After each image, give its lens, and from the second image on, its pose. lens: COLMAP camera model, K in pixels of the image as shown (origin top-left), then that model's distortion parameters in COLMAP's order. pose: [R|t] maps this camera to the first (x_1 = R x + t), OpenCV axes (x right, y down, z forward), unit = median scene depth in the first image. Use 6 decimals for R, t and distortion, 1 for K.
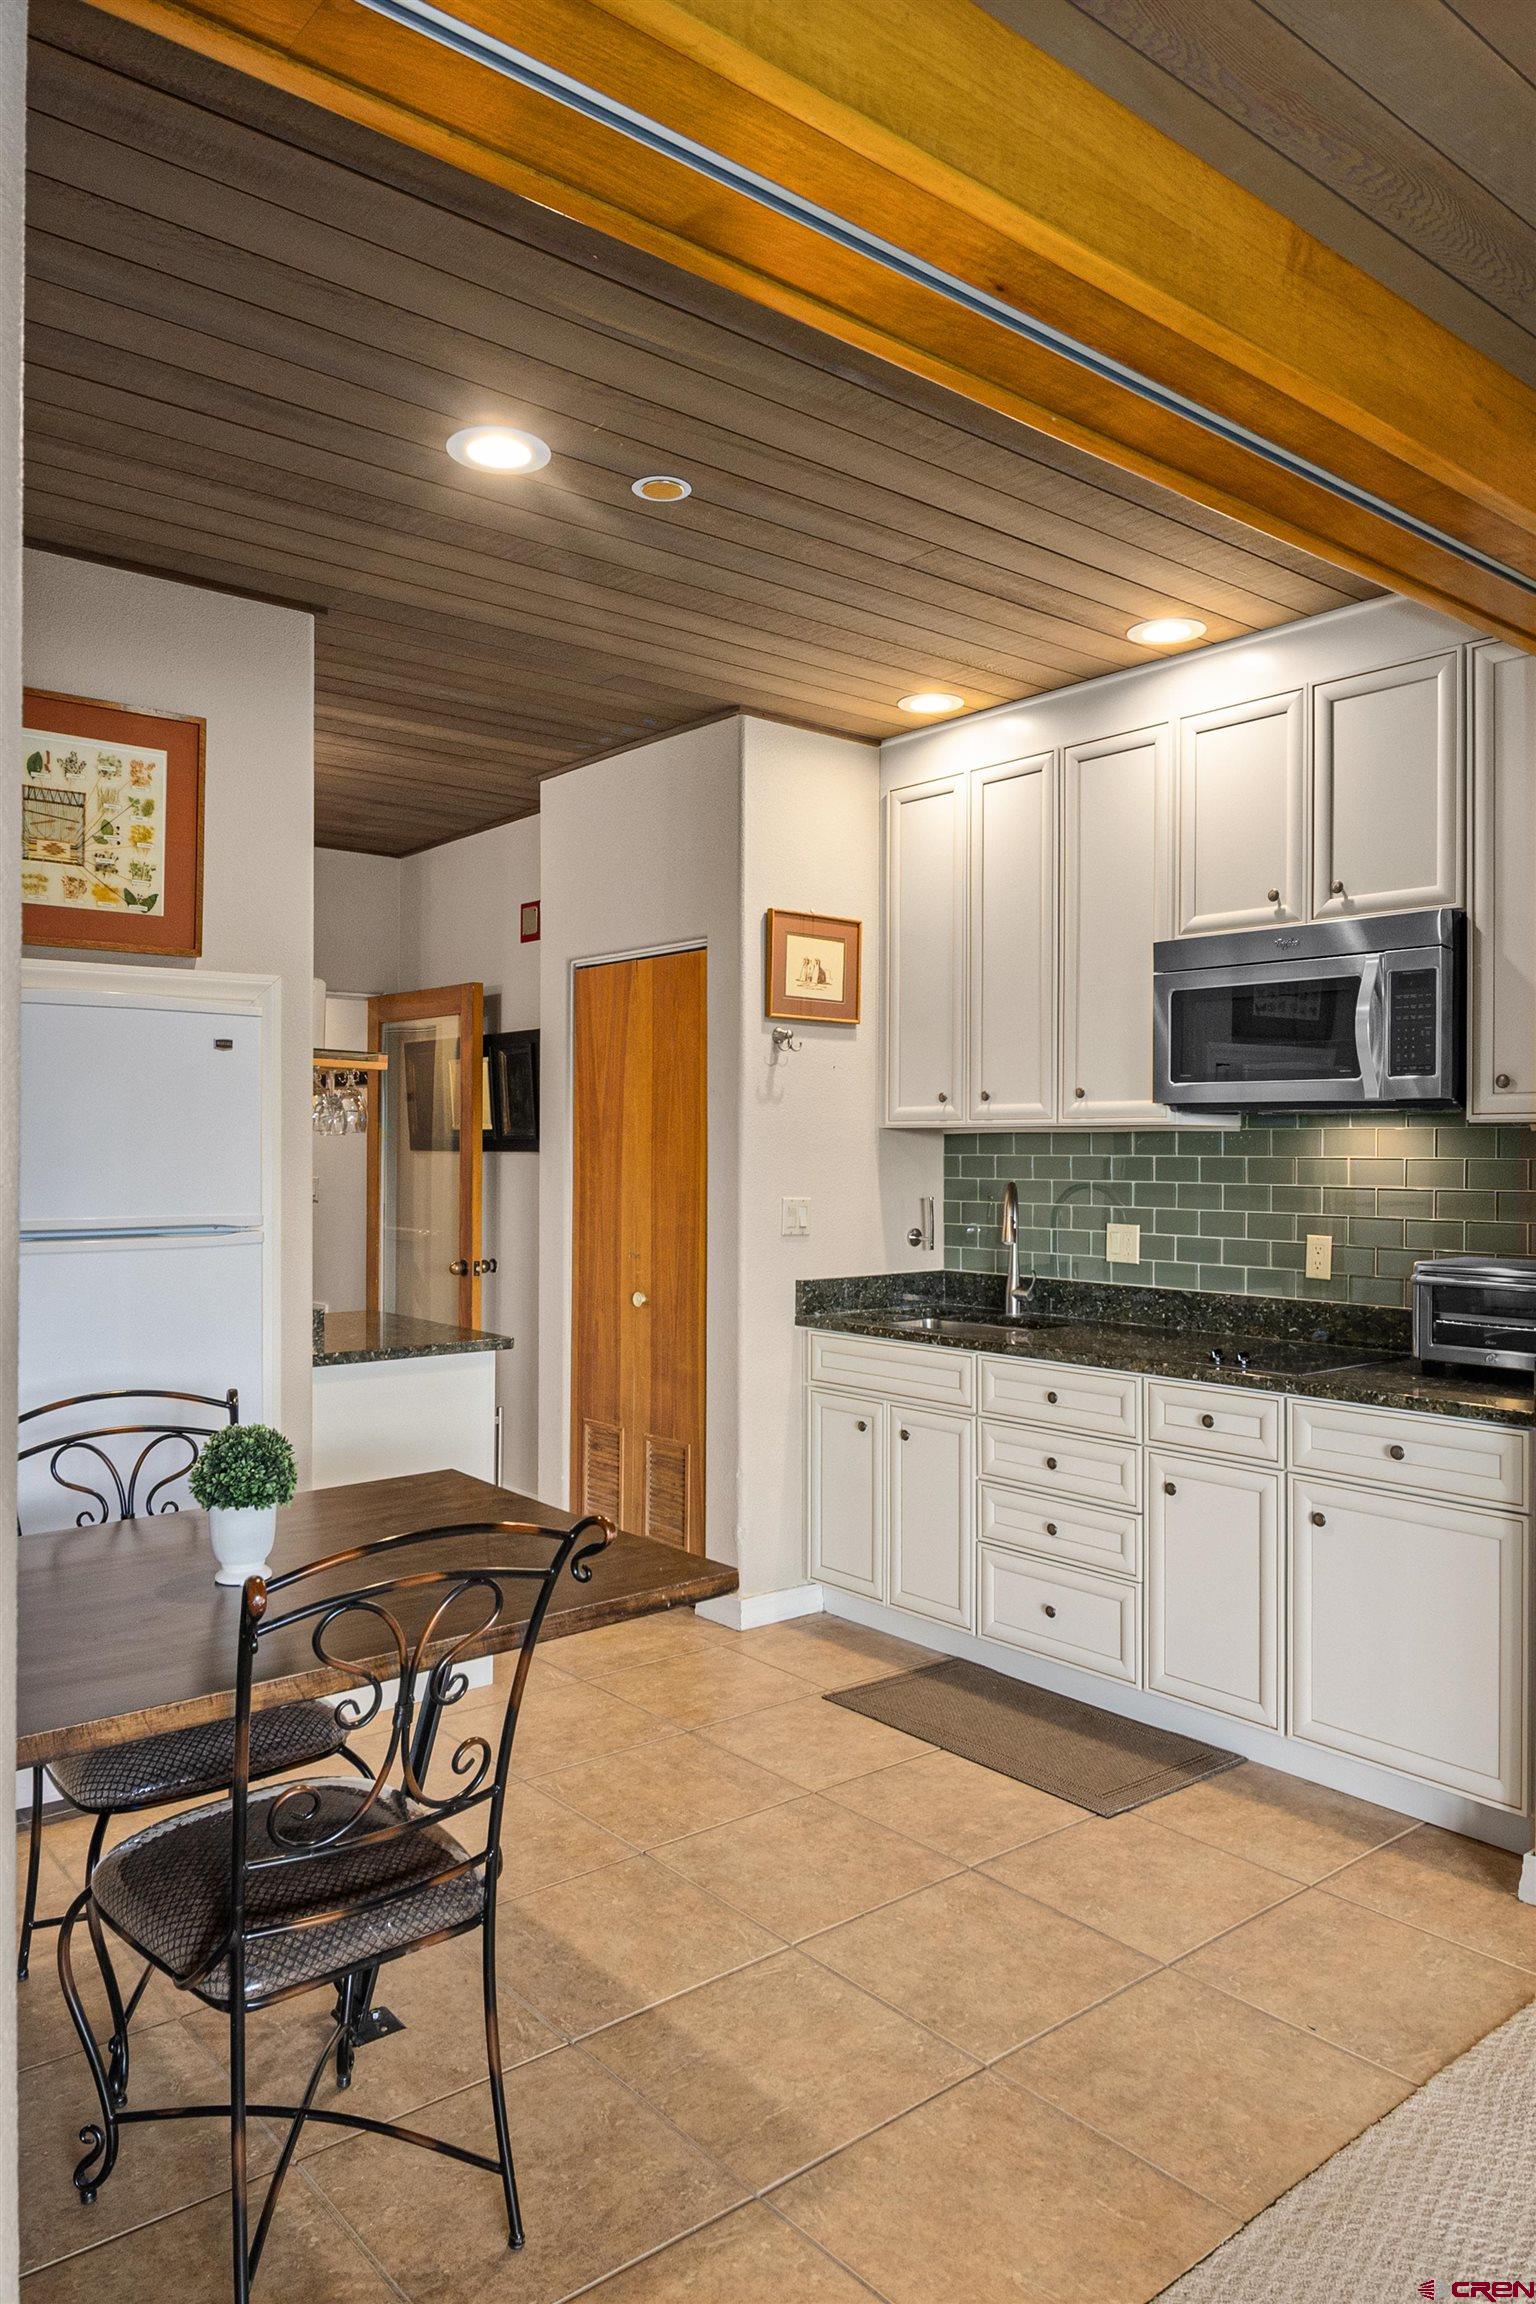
lens RADIAL K [[1556.4, 0, 768.0], [0, 1556.4, 1152.0], [0, 0, 1]] dist [-0.007910, -0.006906]
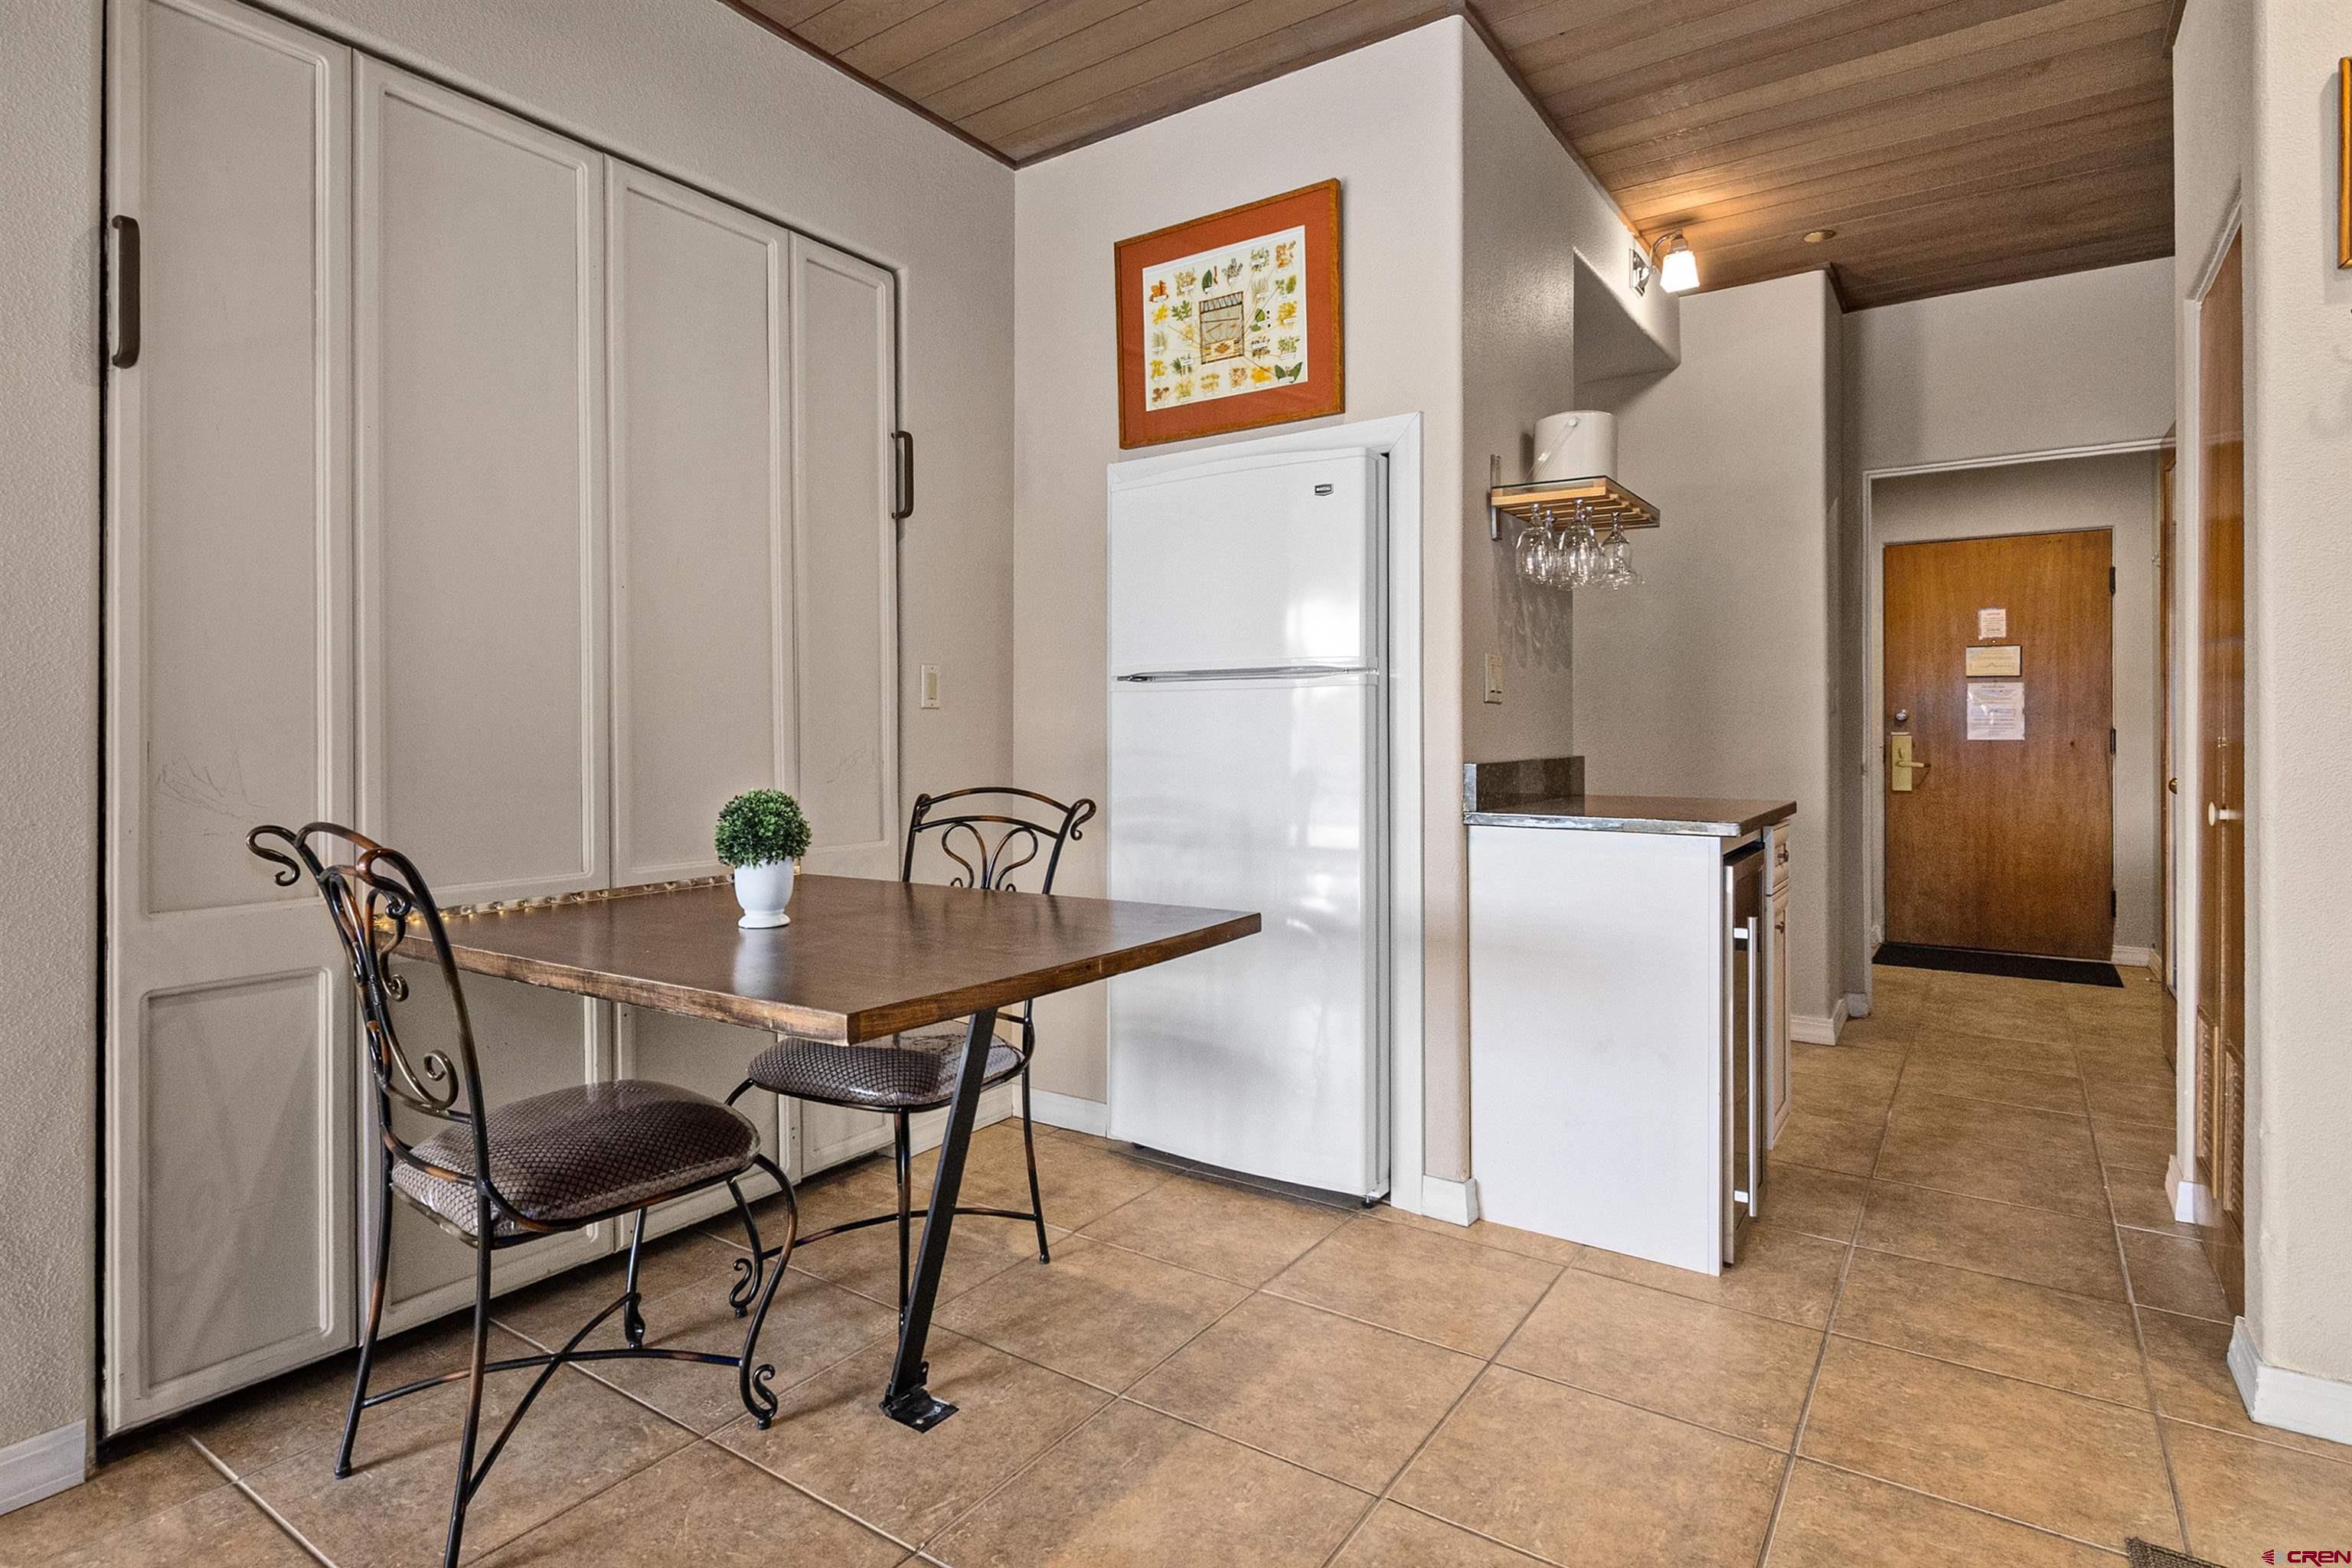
lens RADIAL K [[1221.1, 0, 1129.5], [0, 1221.1, 732.4], [0, 0, 1]] dist [-0.002954, 0.000055]
pose [[0.253256, -0.005392, -0.967384, 0.312940], [0.000089, 0.999985, -0.005551, 0.075201], [0.967399, 0.001320, 0.253253, 0.544831]]
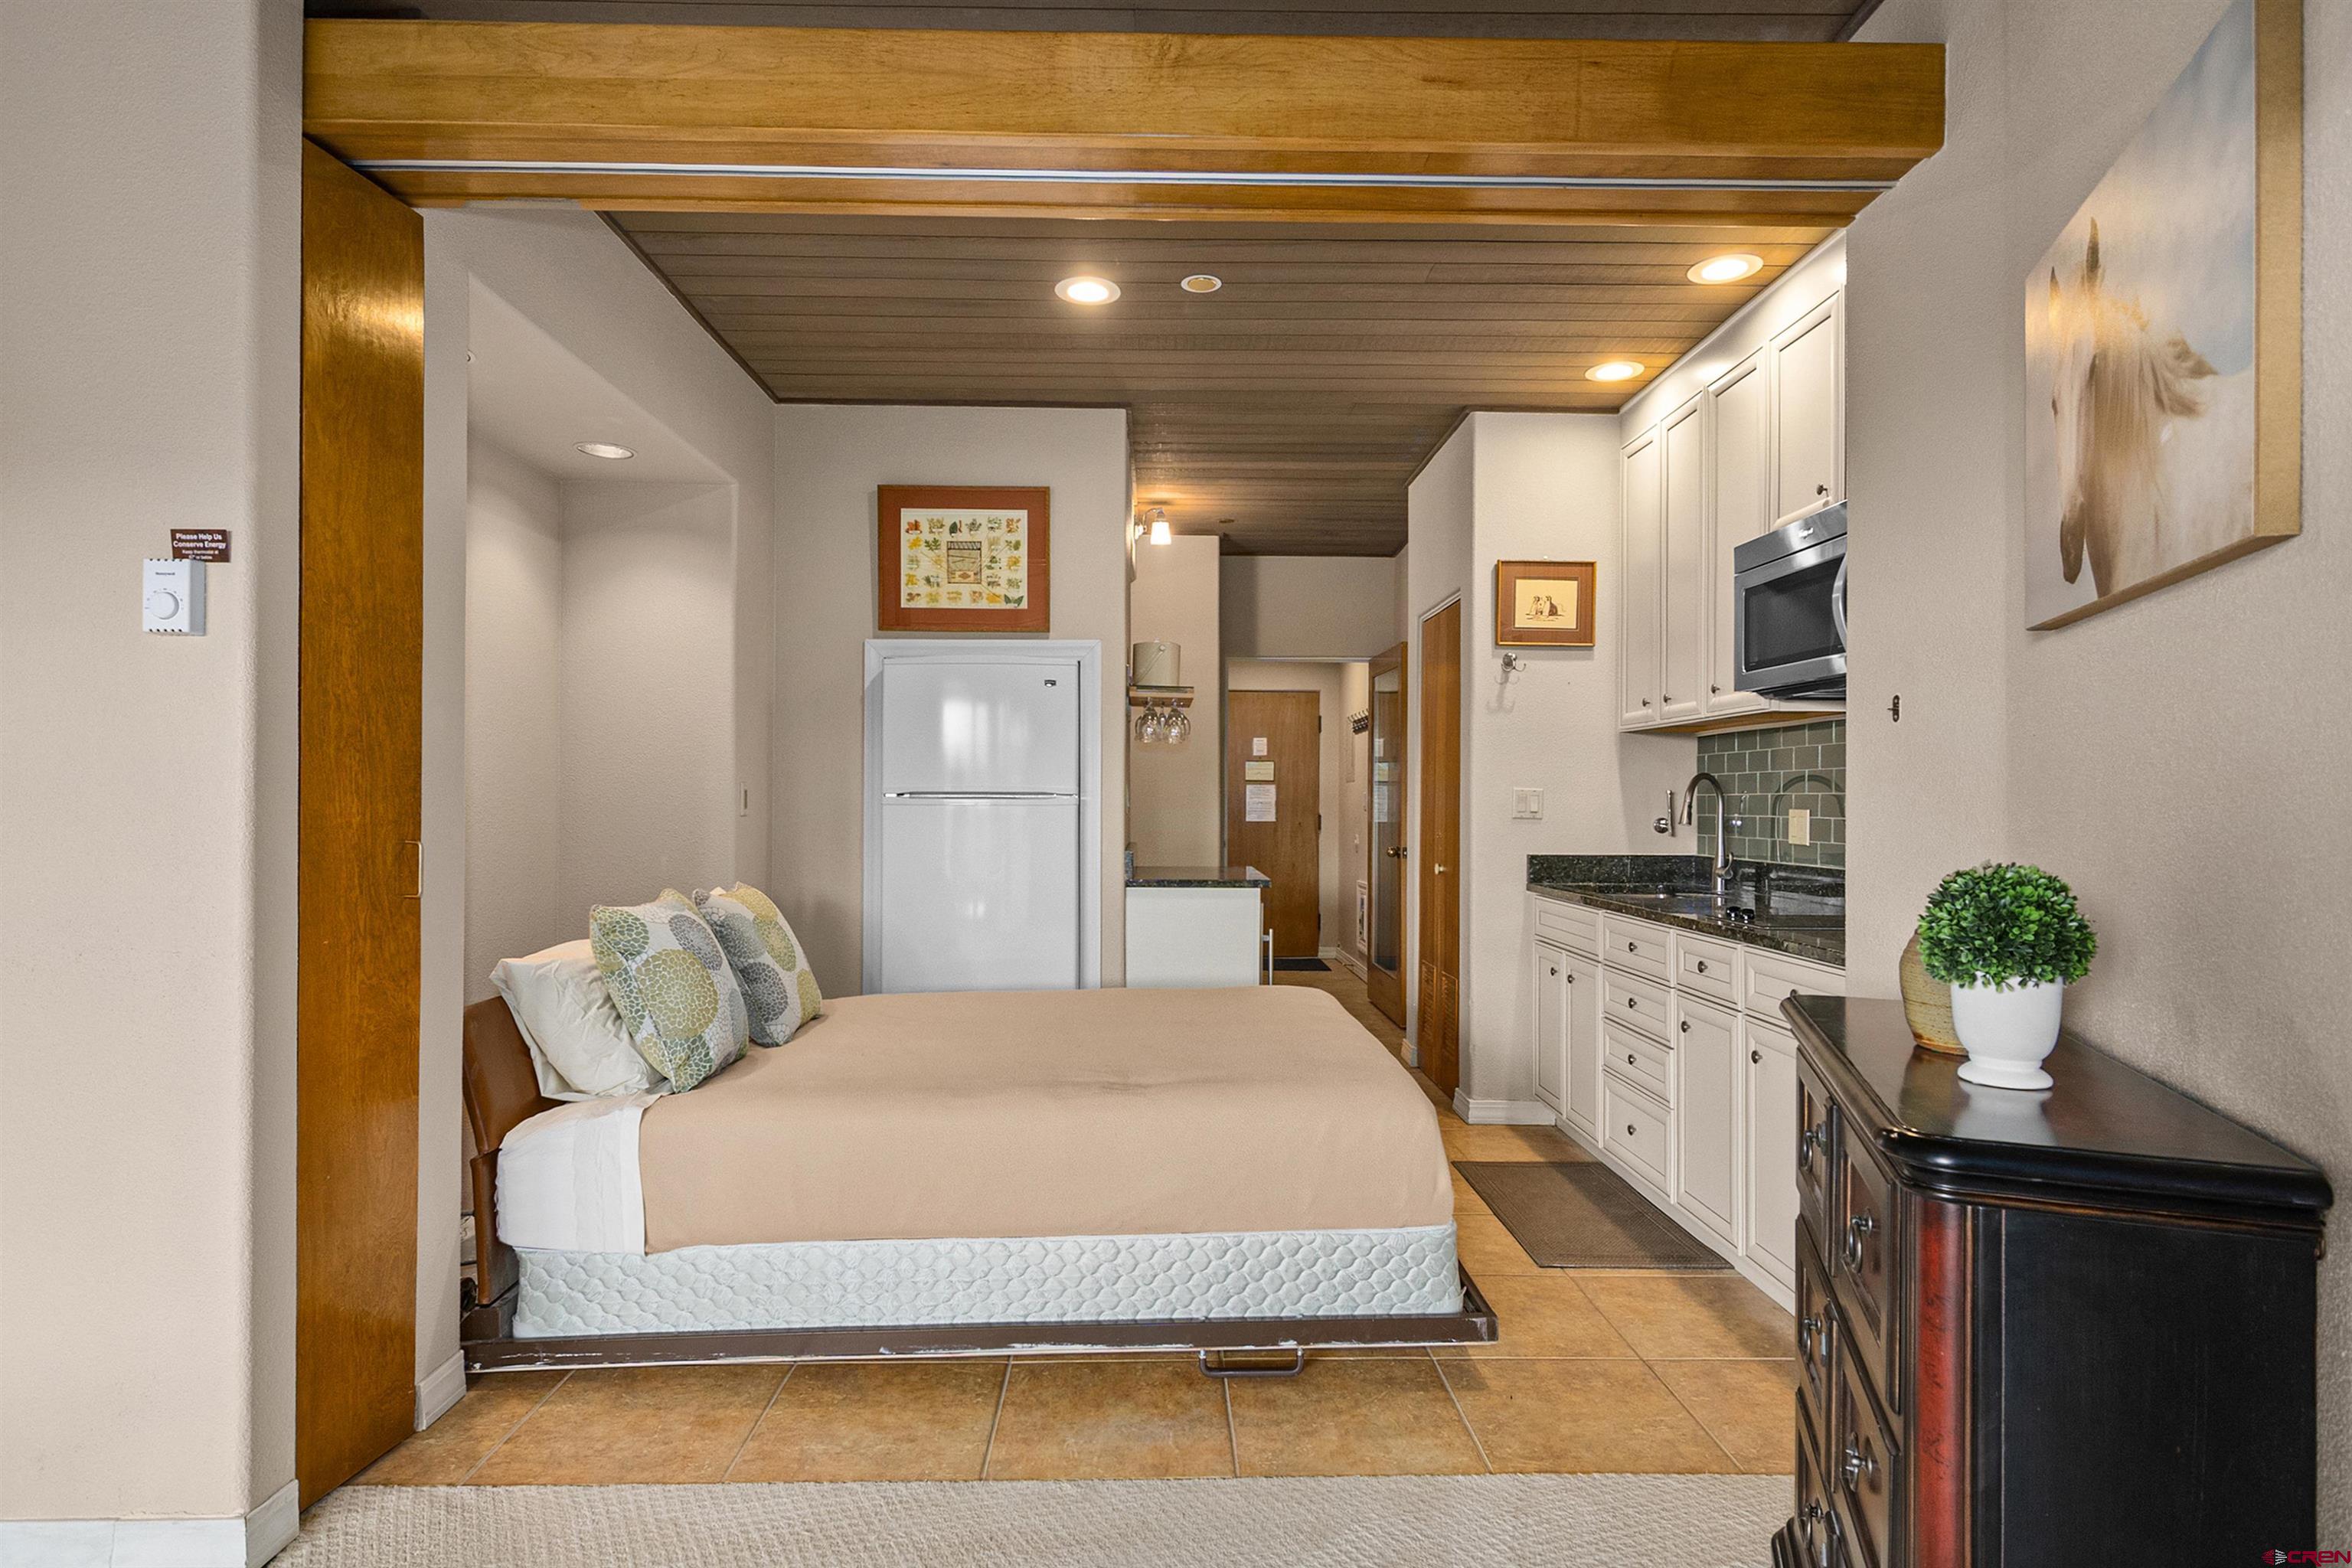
lens RADIAL K [[1225.6, 0, 1165.5], [0, 1225.6, 796.2], [0, 0, 1]] dist [-0.004772, -0.000287]
pose [[0.777964, -0.002134, -0.628305, 0.450336], [-0.003158, 0.999968, -0.007307, 0.048030], [0.628300, 0.007669, 0.777933, 0.056204]]
